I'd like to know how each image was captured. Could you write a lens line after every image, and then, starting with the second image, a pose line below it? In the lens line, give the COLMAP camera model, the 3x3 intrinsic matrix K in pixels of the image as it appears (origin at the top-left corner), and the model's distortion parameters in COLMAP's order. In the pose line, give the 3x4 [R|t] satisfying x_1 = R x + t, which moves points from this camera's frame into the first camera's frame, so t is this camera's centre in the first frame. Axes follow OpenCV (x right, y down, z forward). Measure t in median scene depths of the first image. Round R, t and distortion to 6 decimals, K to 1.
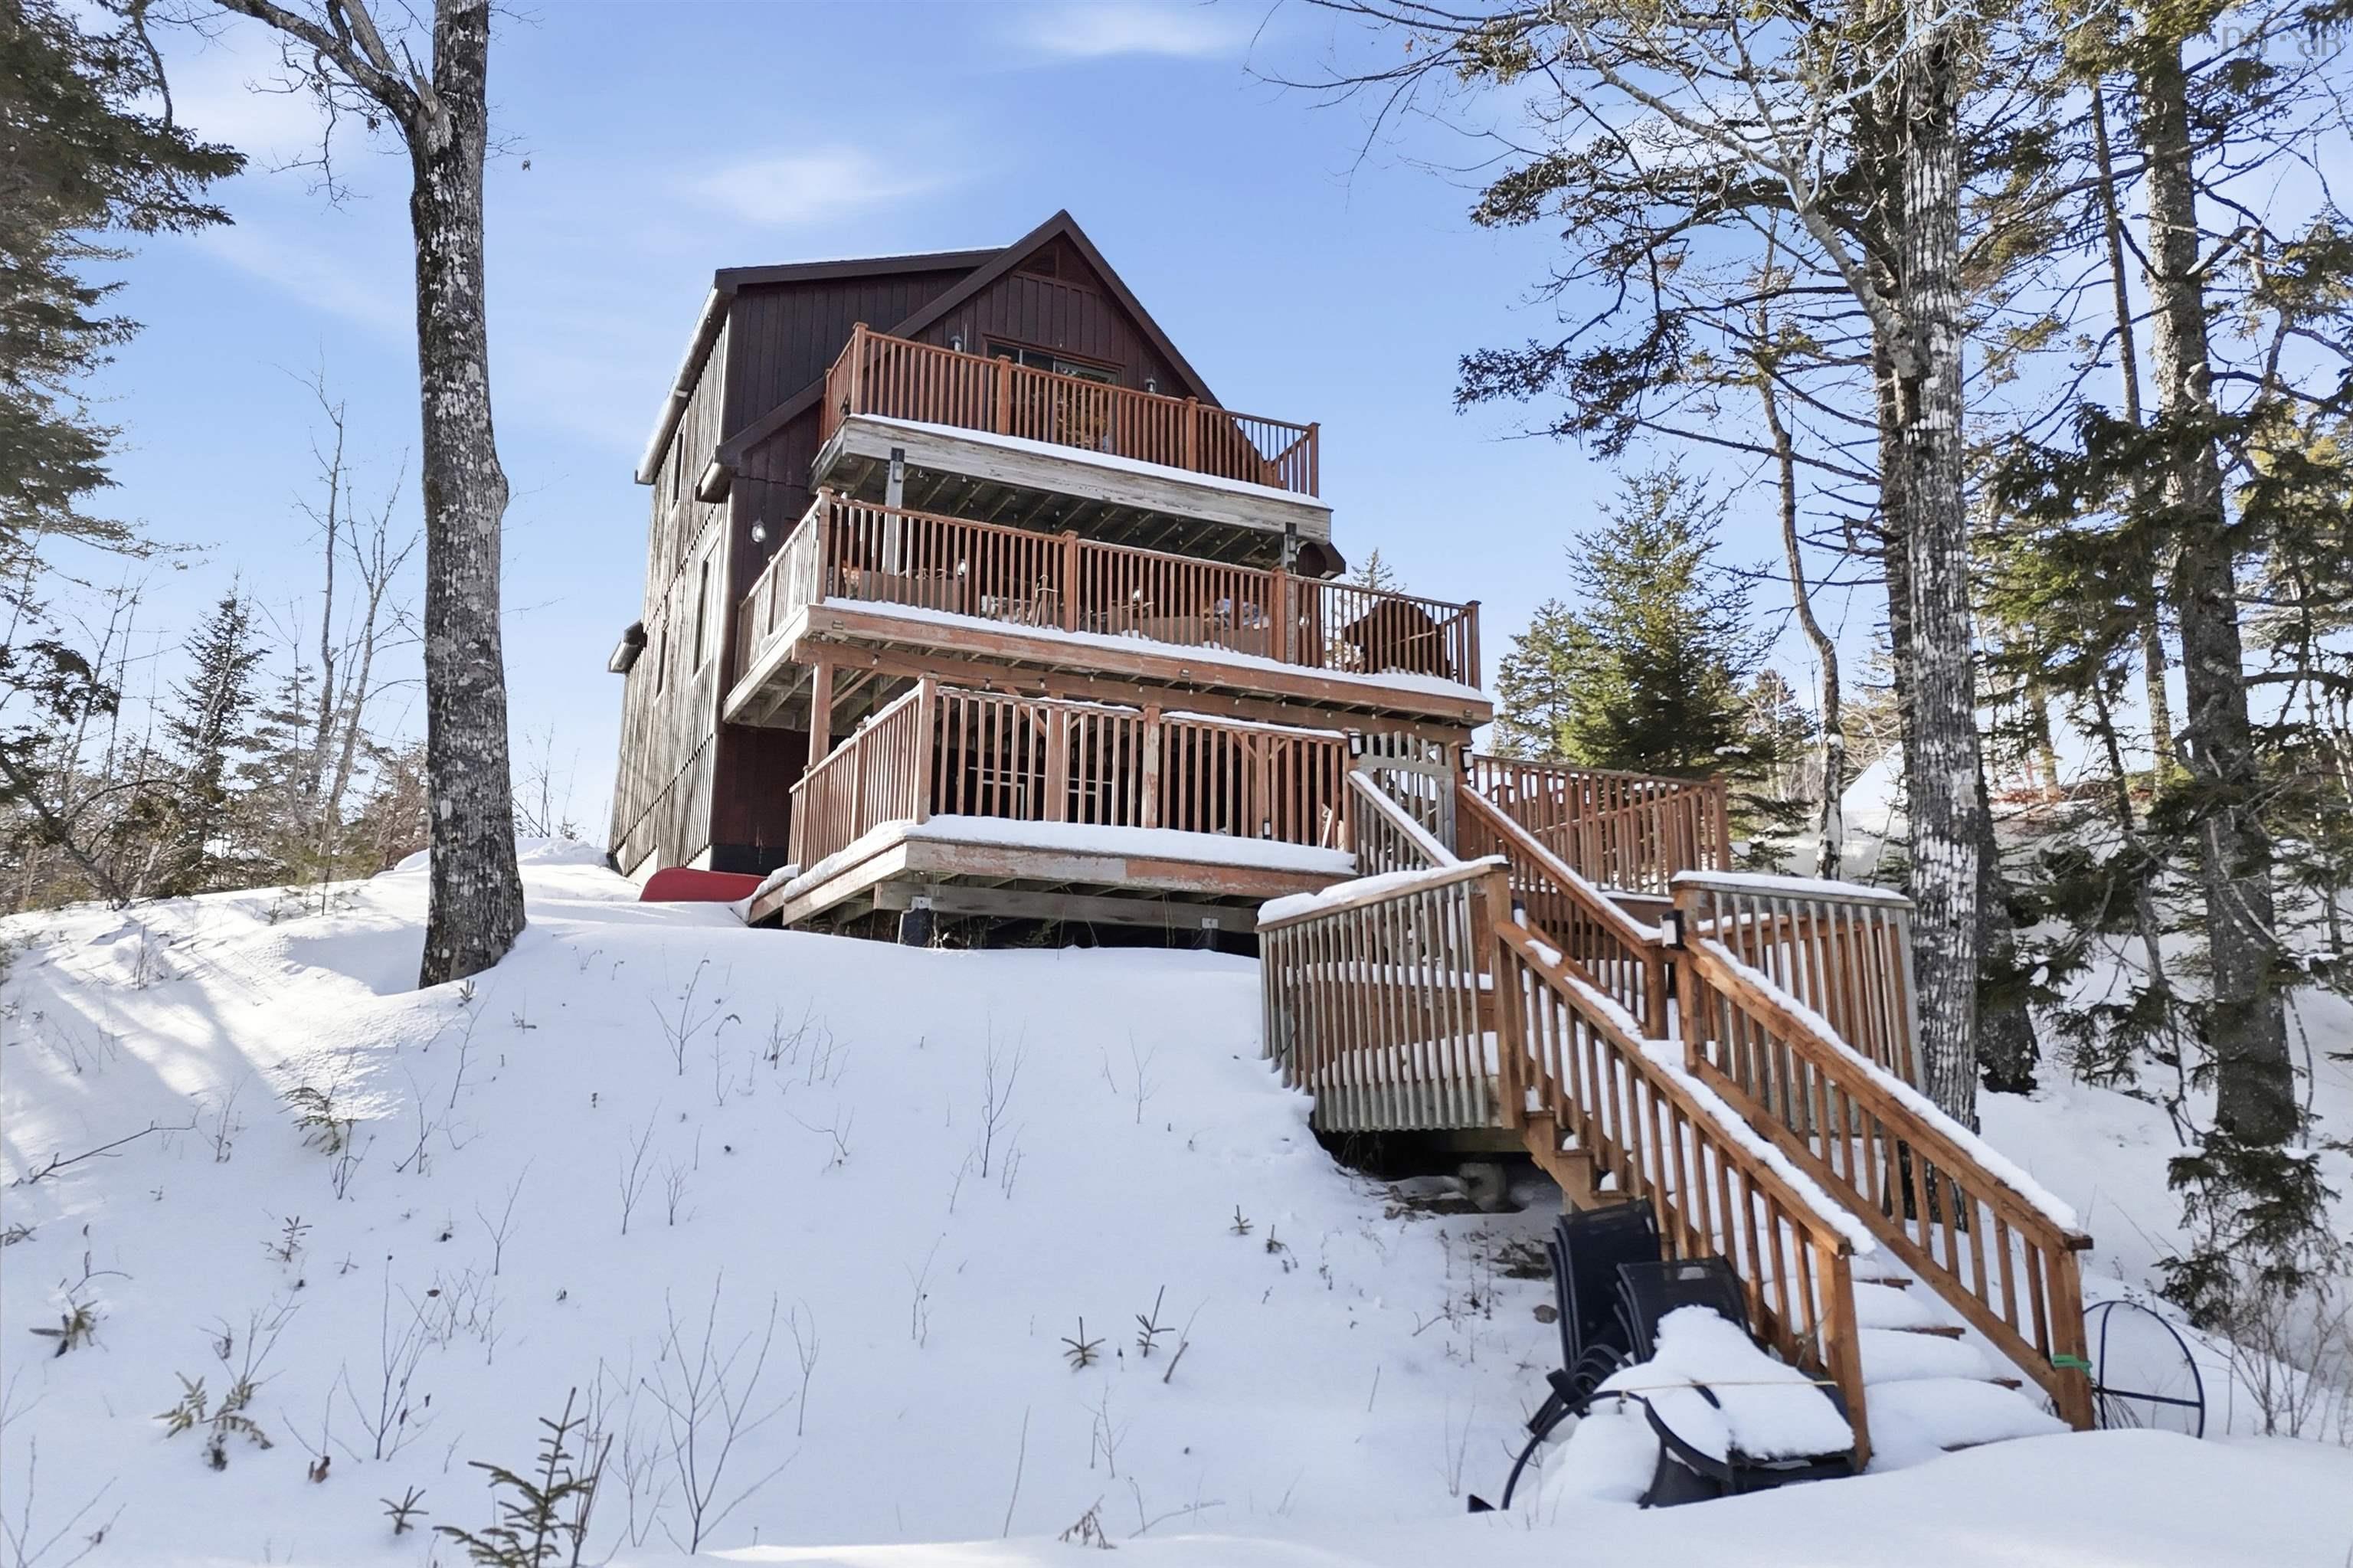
lens RADIAL K [[1738.8, 0, 1175.3], [0, 1738.8, 712.1], [0, 0, 1]] dist [0.092460, -0.045769]
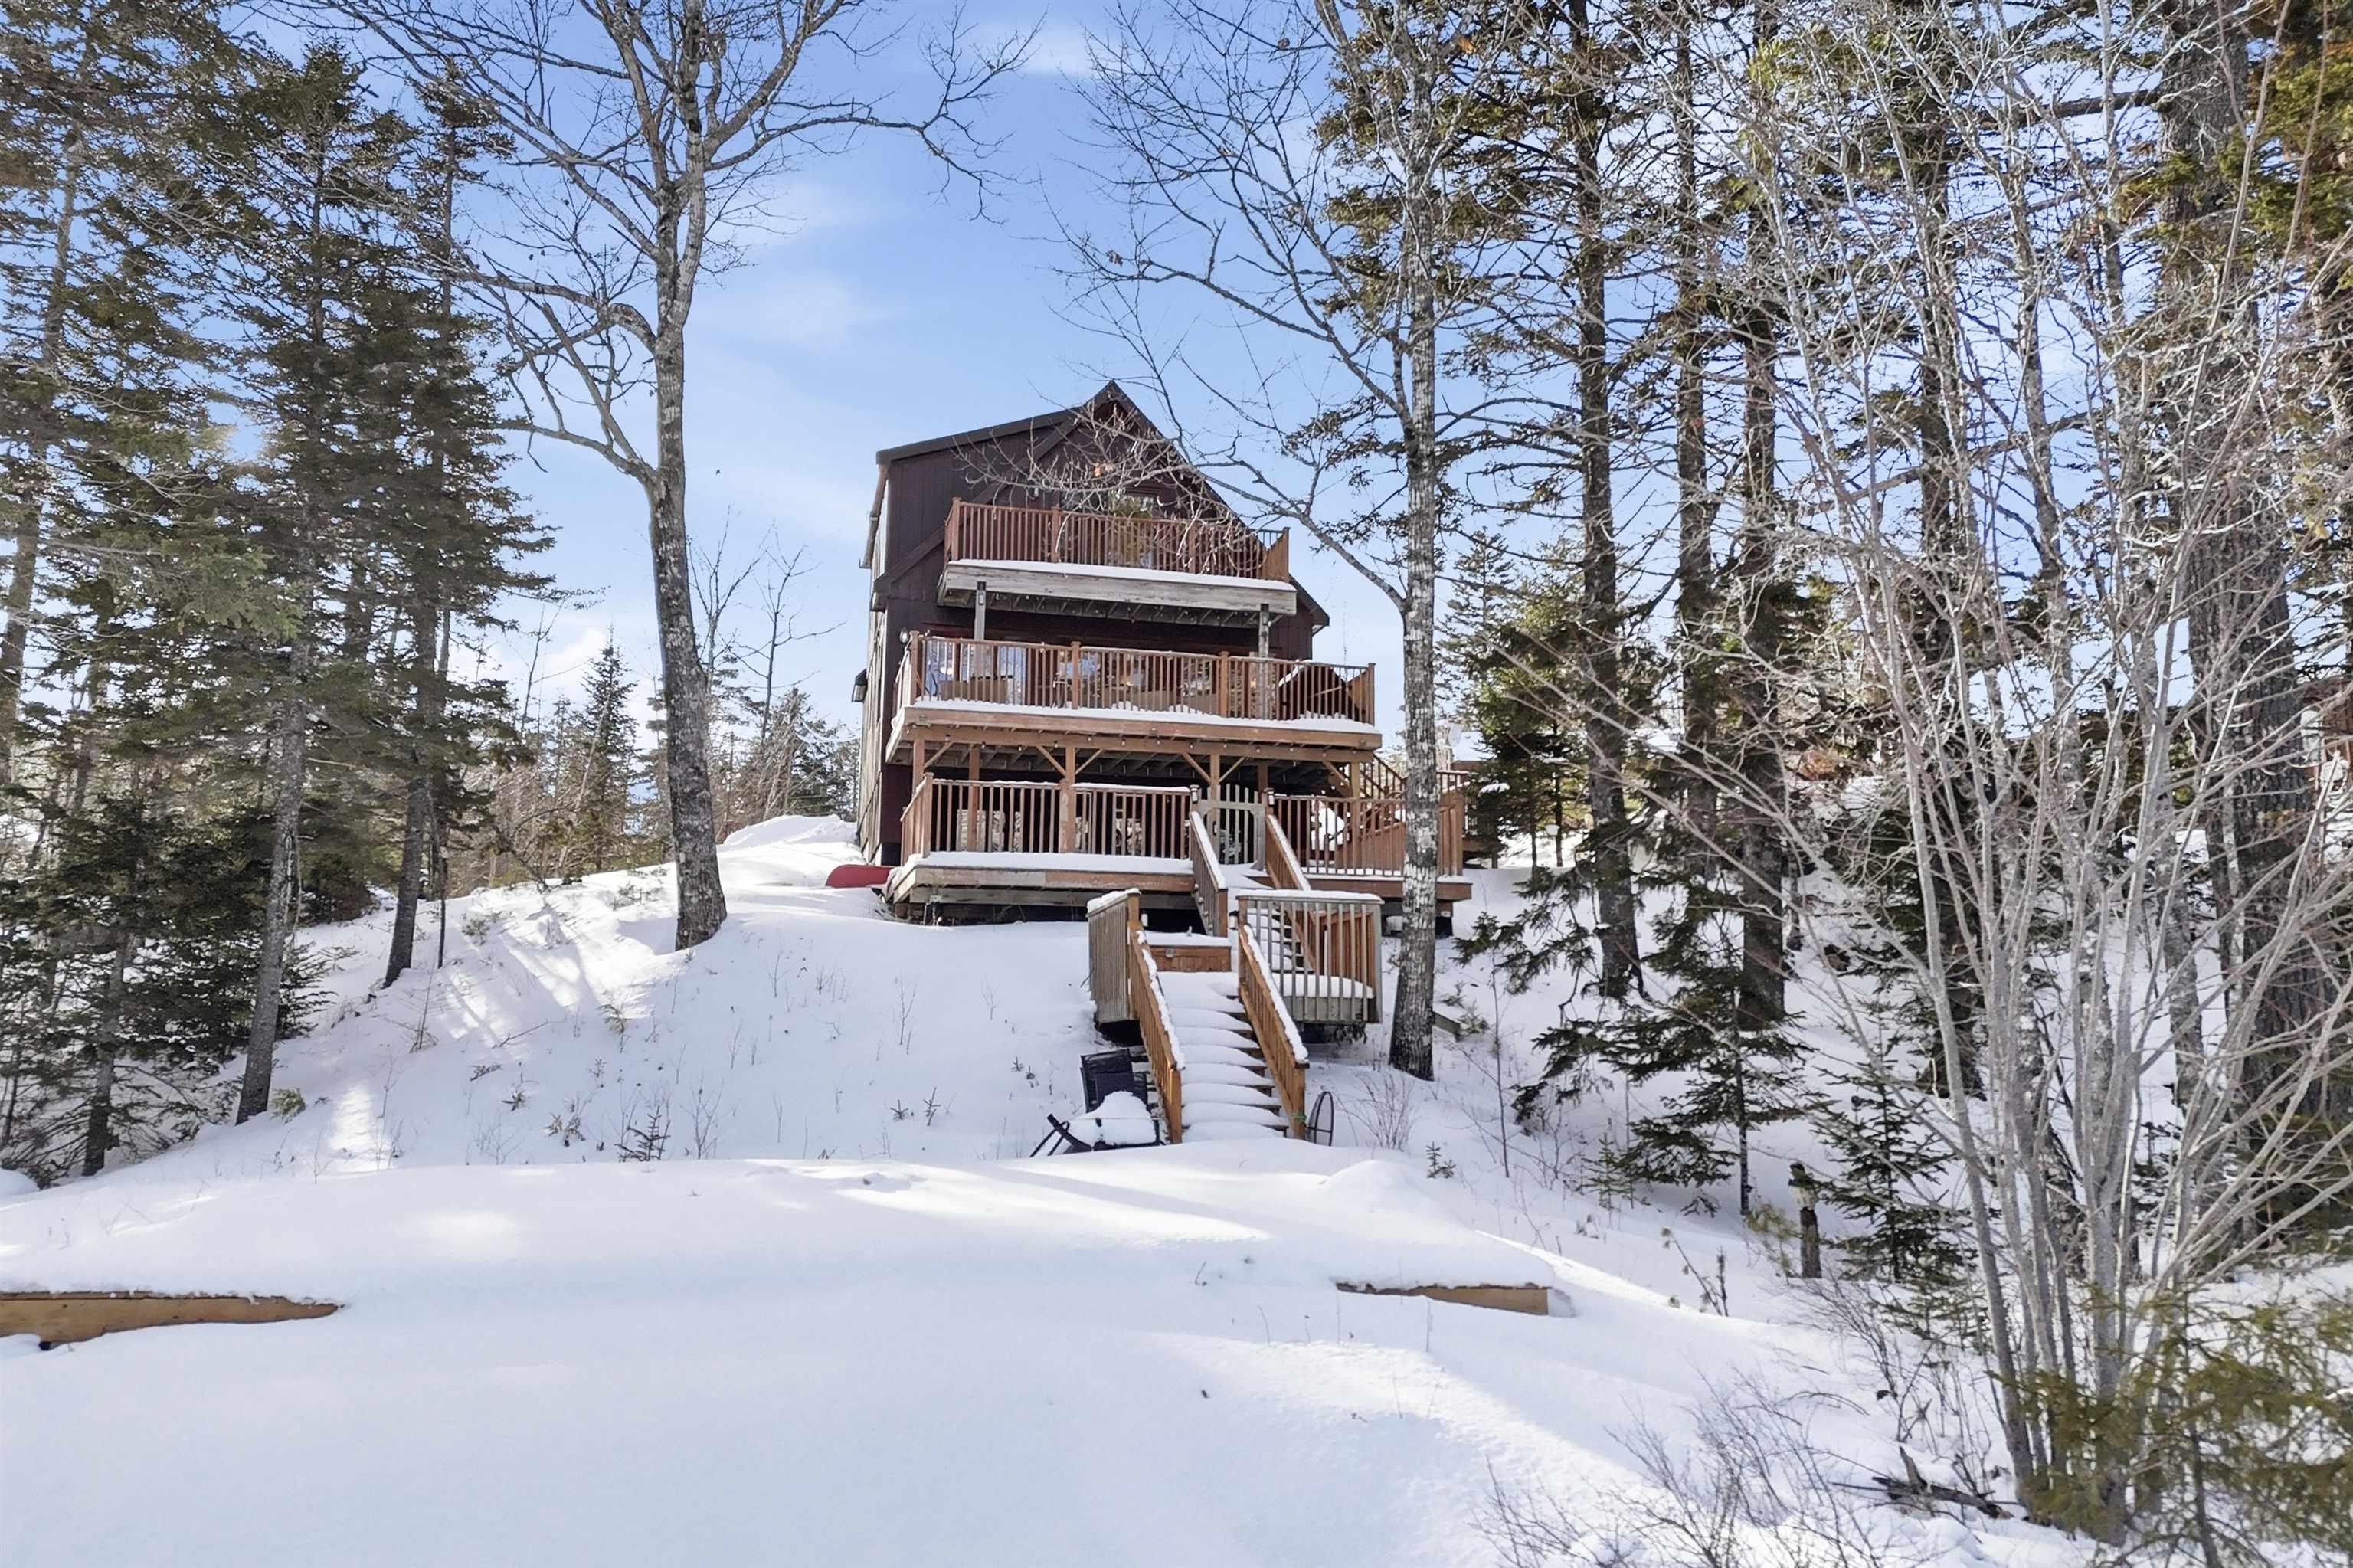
lens RADIAL K [[1738.8, 0, 1175.3], [0, 1738.8, 712.1], [0, 0, 1]] dist [0.092460, -0.045769]
pose [[0.979576, -0.038705, -0.197314, 0.458390], [0.049079, 0.997643, 0.047959, -0.156231], [0.194993, -0.056663, 0.979167, -0.694349]]
